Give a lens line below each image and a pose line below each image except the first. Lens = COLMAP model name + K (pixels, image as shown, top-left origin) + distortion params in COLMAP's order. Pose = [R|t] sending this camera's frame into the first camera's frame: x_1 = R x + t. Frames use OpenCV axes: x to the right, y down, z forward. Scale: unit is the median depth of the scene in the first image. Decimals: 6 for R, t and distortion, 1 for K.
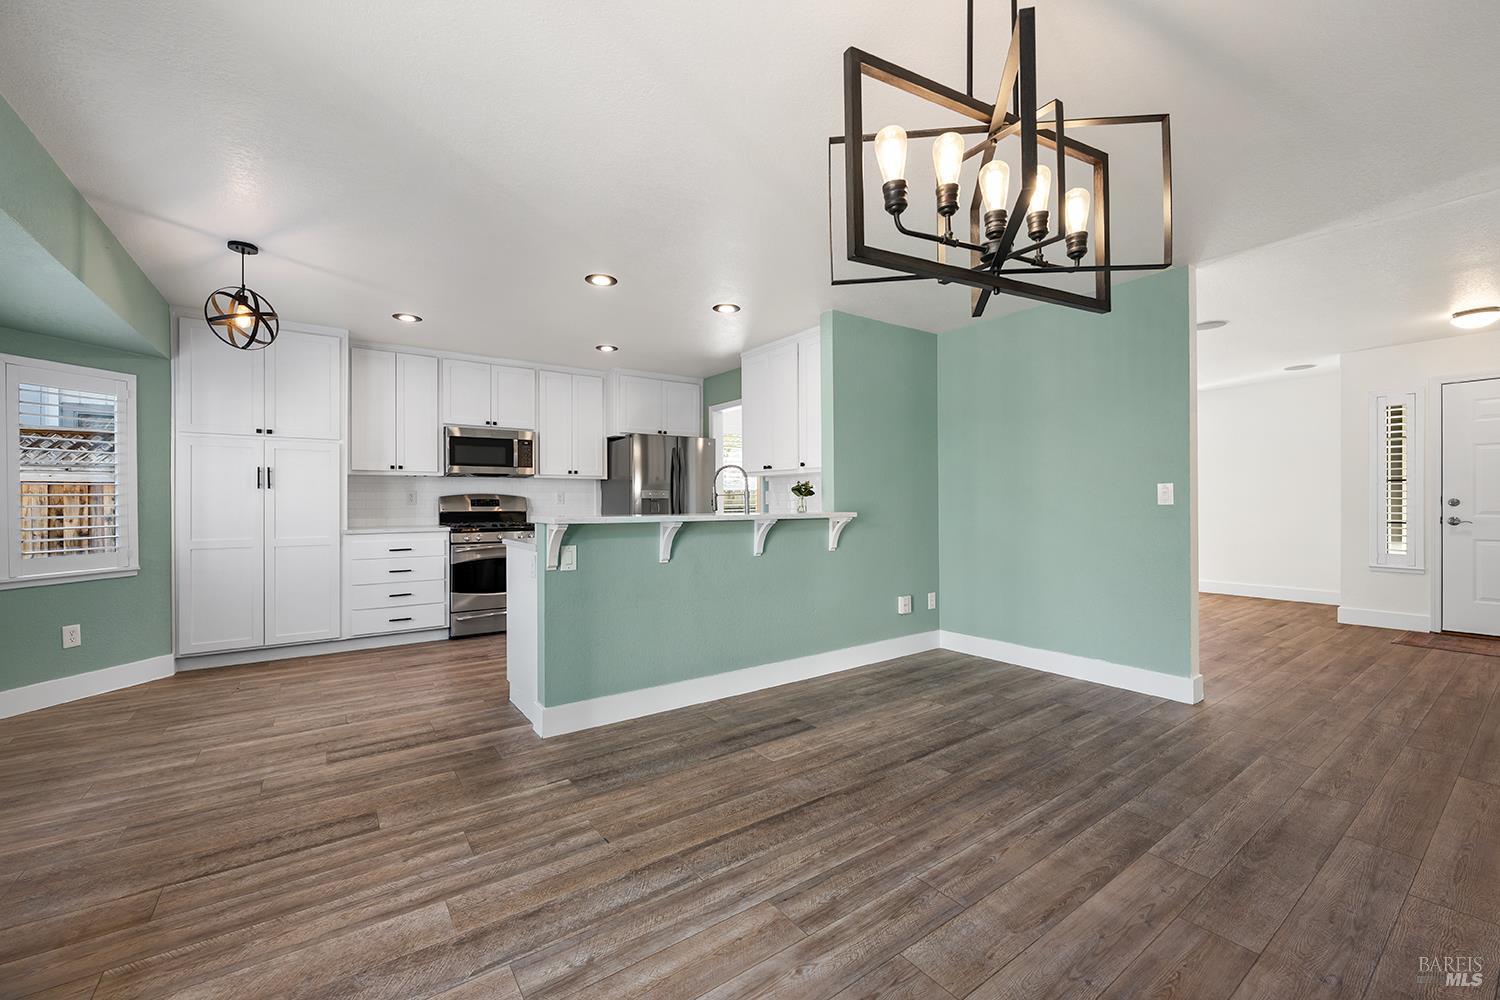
lens RADIAL K [[590.7, 0, 745.3], [0, 590.7, 503.0], [0, 0, 1]] dist [-0.007031, 0.000312]
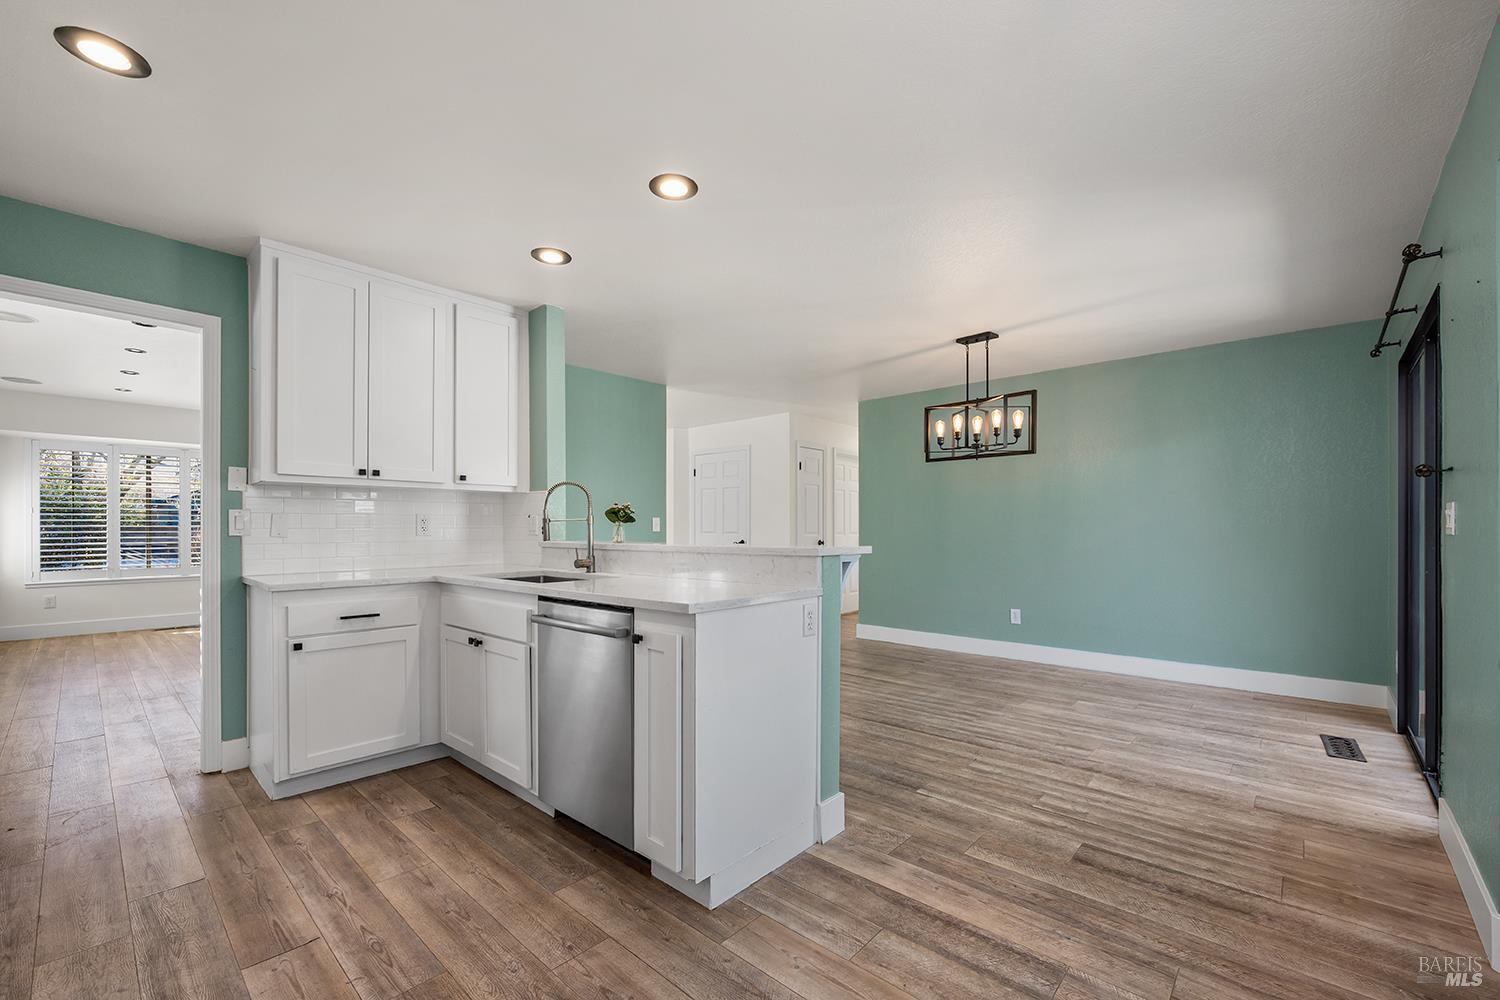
lens RADIAL K [[617.3, 0, 767.3], [0, 617.3, 528.1], [0, 0, 1]] dist [0.000192, -0.000089]
pose [[-0.224561, 0.005589, 0.974444, -1.120449], [0.006383, 0.999971, -0.004264, 0.003607], [-0.974439, 0.005262, -0.224590, 1.282077]]
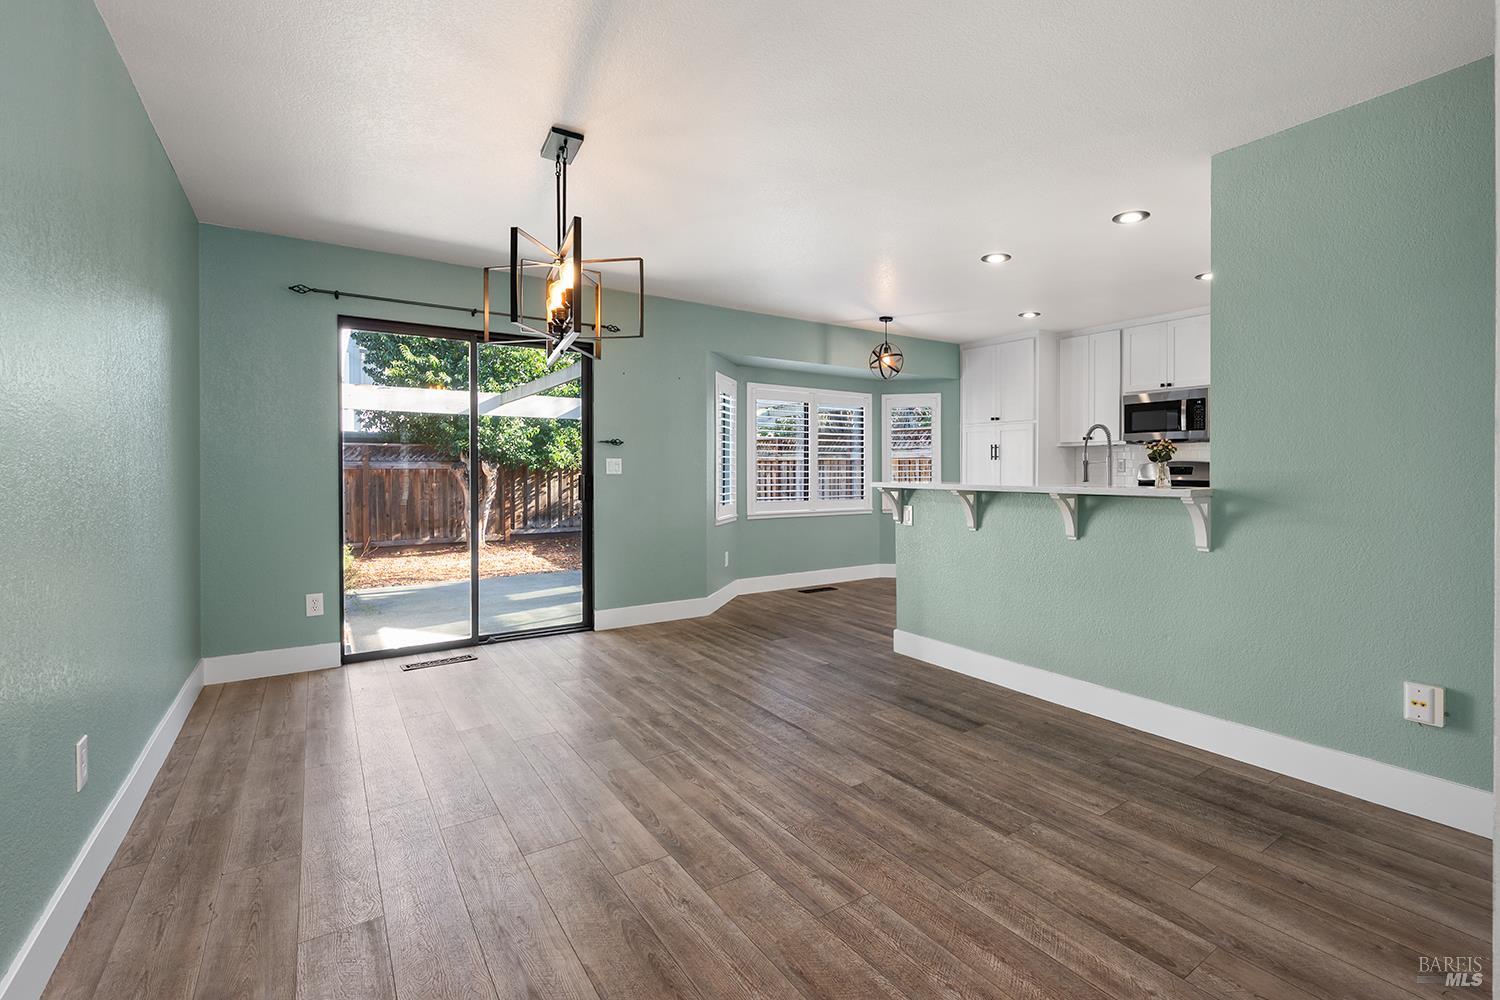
lens RADIAL K [[693.1, 0, 832.3], [0, 693.1, 473.5], [0, 0, 1]] dist [-0.007554, -0.000197]
pose [[0.028719, 0.008796, -0.999549, 1.177484], [-0.002151, 0.999960, 0.008737, -0.007534], [0.999585, 0.001899, 0.028736, 0.815381]]
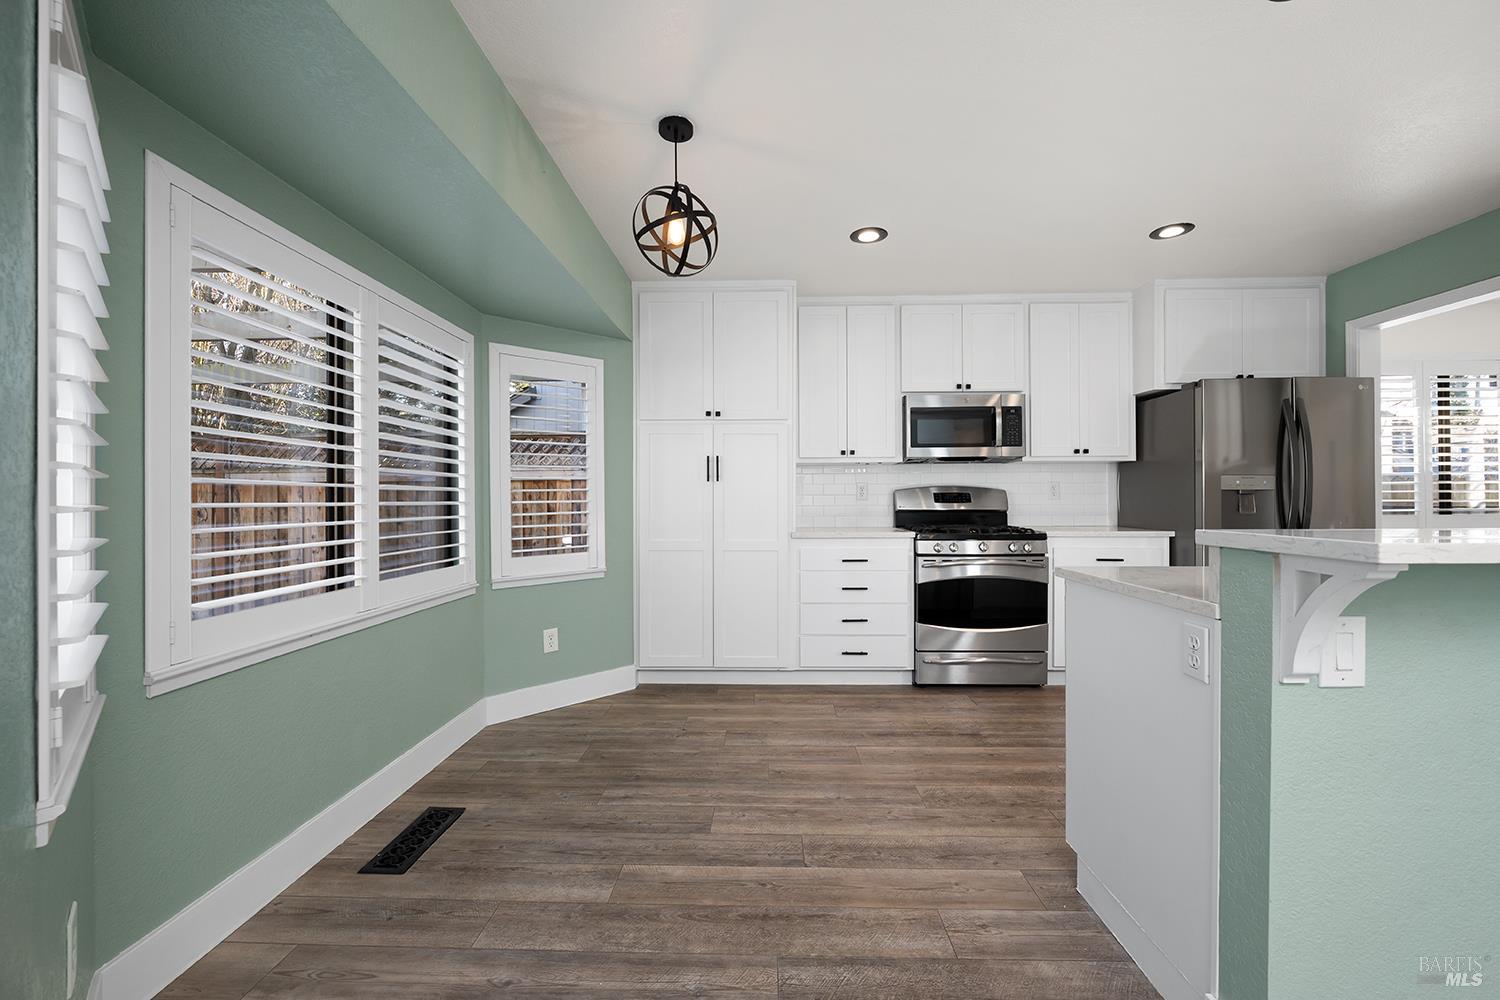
lens RADIAL K [[591.2, 0, 757.1], [0, 591.2, 497.7], [0, 0, 1]] dist [0.000257, 0.000092]
pose [[0.800970, -0.002141, -0.598700, -0.376848], [0.000749, 0.999996, -0.002574, 0.001726], [0.598704, 0.001613, 0.800969, 0.518900]]
